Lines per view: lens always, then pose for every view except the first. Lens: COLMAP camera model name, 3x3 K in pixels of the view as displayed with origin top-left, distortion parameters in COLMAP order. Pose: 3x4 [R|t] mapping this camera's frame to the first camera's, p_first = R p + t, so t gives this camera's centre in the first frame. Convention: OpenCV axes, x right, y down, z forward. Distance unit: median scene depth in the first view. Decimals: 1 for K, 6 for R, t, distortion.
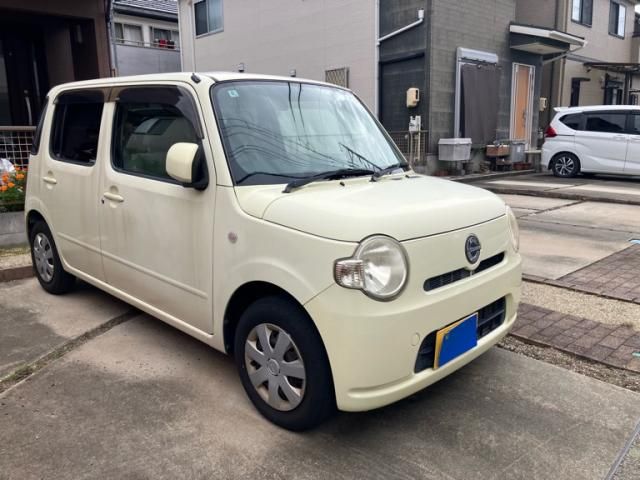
lens RADIAL K [[535.4, 0, 317.1], [0, 535.4, 238.8], [0, 0, 1]] dist [0.011987, -0.012191]
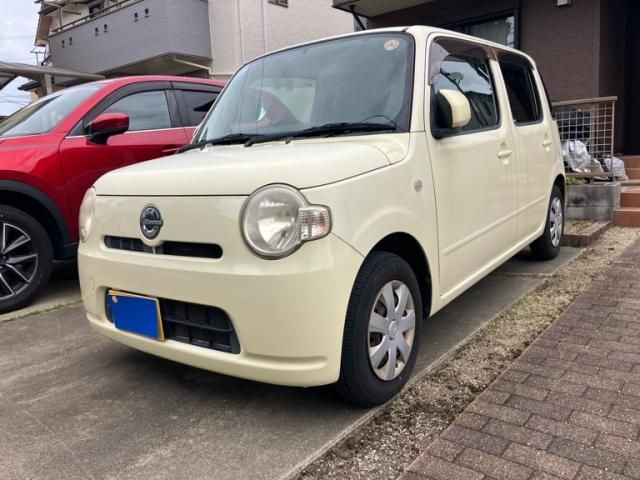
lens RADIAL K [[535.4, 0, 316.6], [0, 535.4, 240.0], [0, 0, 1]] dist [0.011987, -0.012191]
pose [[0.113371, 0.153431, -0.981634, 1.183650], [-0.147122, 0.979705, 0.136138, -0.110532], [0.982600, 0.128986, 0.133644, 1.162623]]
